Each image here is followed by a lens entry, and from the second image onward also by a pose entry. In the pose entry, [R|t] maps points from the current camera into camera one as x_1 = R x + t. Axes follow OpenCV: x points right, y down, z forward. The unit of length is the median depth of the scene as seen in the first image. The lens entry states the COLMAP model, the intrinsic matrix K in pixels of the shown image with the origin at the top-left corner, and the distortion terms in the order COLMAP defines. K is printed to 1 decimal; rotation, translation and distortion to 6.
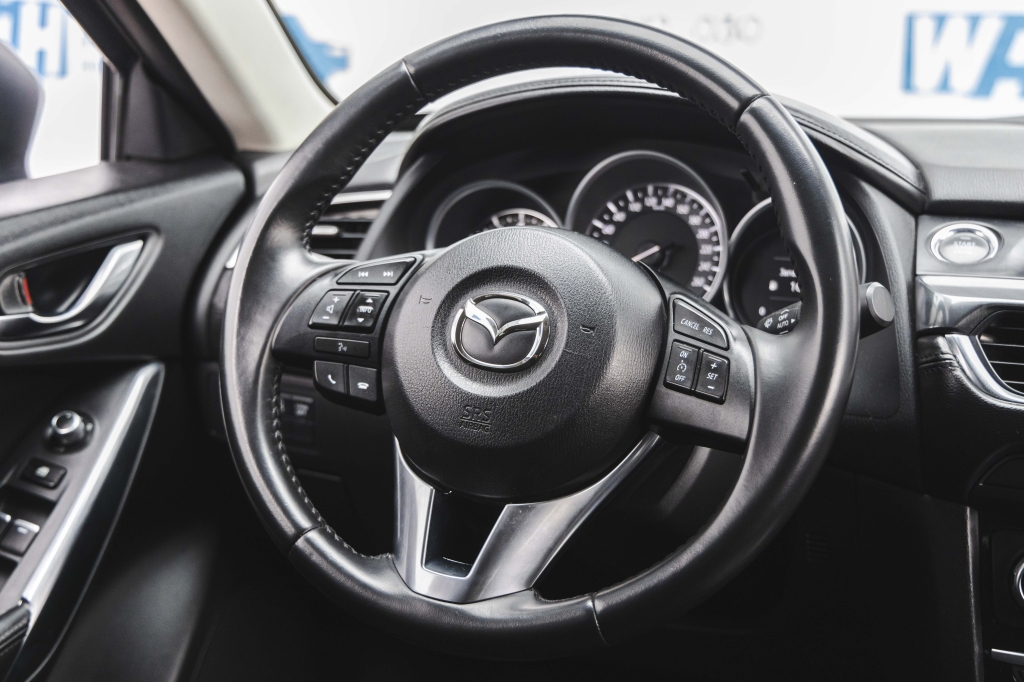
lens RADIAL K [[1458.1, 0, 512.0], [0, 1458.1, 341.0], [0, 0, 1]] dist [-0.038114, 0.055074]
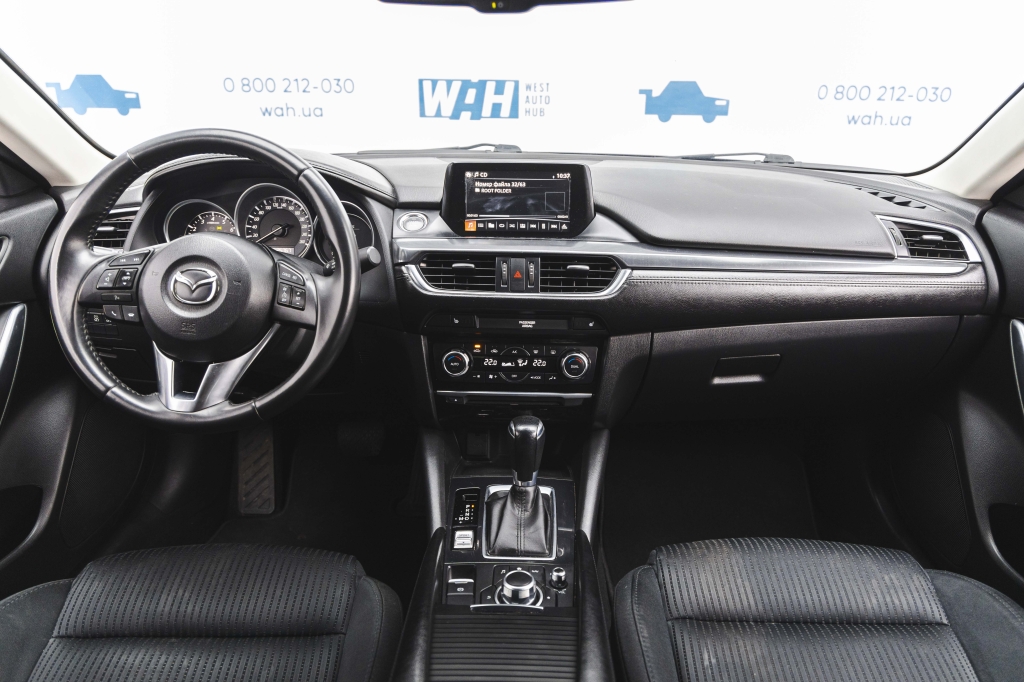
lens RADIAL K [[672.7, 0, 512.0], [0, 672.7, 341.0], [0, 0, 1]] dist [-0.004687, -0.005387]
pose [[0.934688, -0.125754, 0.332481, 0.081067], [0.066111, 0.980512, 0.185003, -0.072381], [-0.349266, -0.150939, 0.924787, -0.084064]]
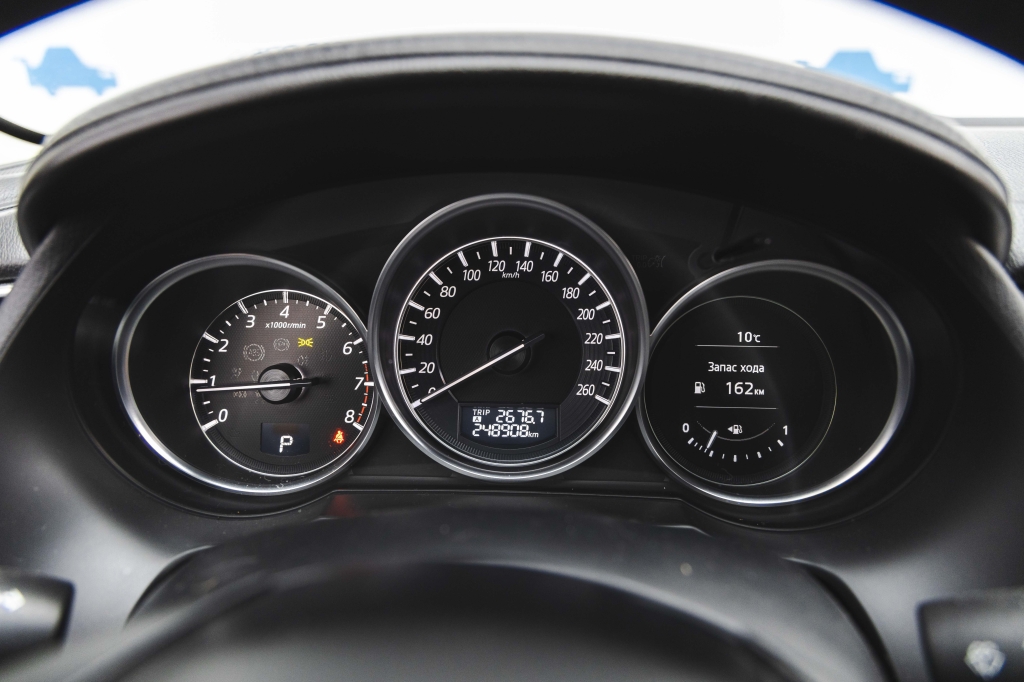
lens RADIAL K [[689.1, 0, 512.0], [0, 689.1, 341.0], [0, 0, 1]] dist [0.041244, 0.000471]
pose [[0.937343, -0.122115, 0.326307, -0.001765], [0.069109, 0.983122, 0.169396, -0.139603], [-0.341486, -0.136232, 0.929961, 0.869312]]
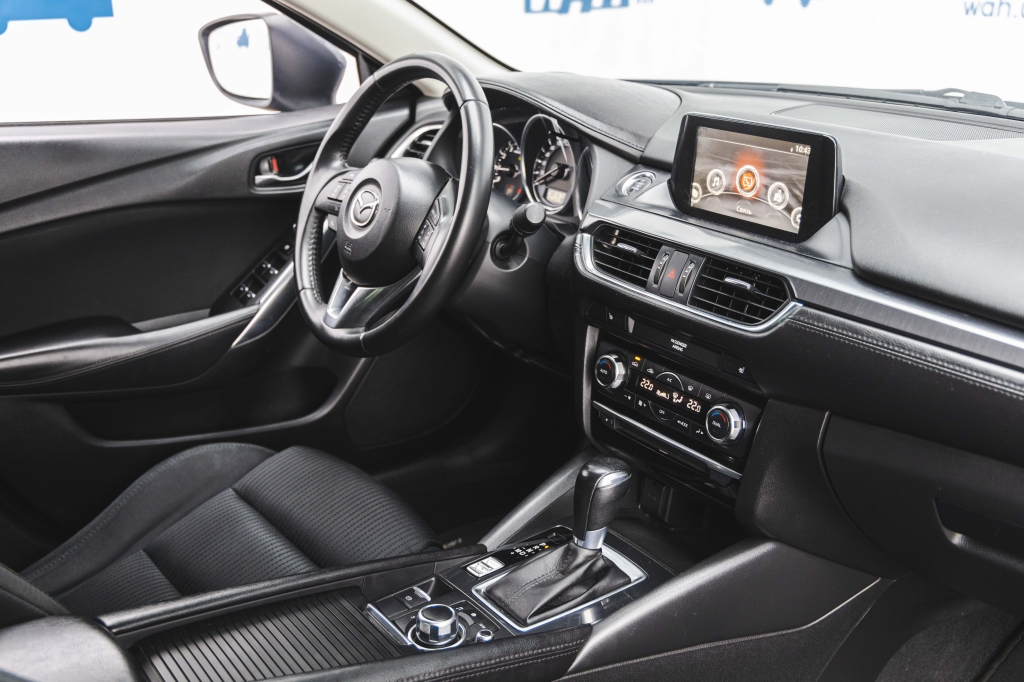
lens RADIAL K [[1105.5, 0, 512.0], [0, 1105.5, 341.0], [0, 0, 1]] dist [-0.005156, -0.000115]
pose [[0.837009, 0.165474, -0.521569, 0.974009], [-0.079239, 0.979786, 0.183686, -0.121240], [0.541421, -0.112418, 0.833202, -0.253825]]
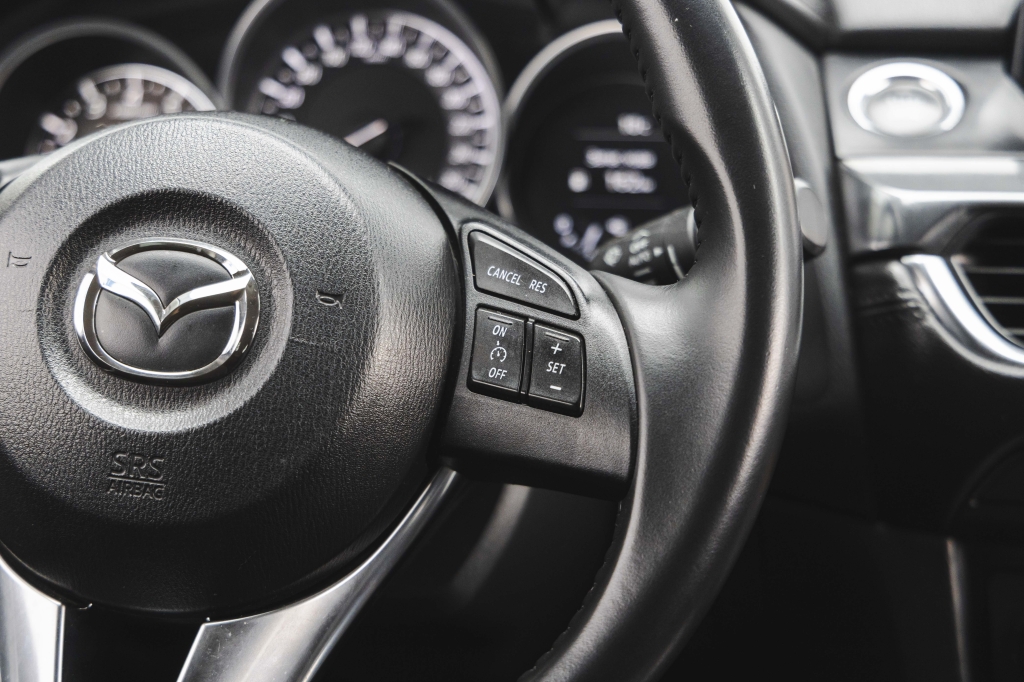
lens RADIAL K [[2193.9, 0, 512.1], [0, 2193.9, 323.6], [0, 0, 1]] dist [-0.002990, -0.076107]
pose [[0.972987, -0.069739, 0.220077, -0.058069], [0.059259, 0.996788, 0.053872, -0.035105], [-0.223127, -0.039375, 0.973994, 0.151320]]
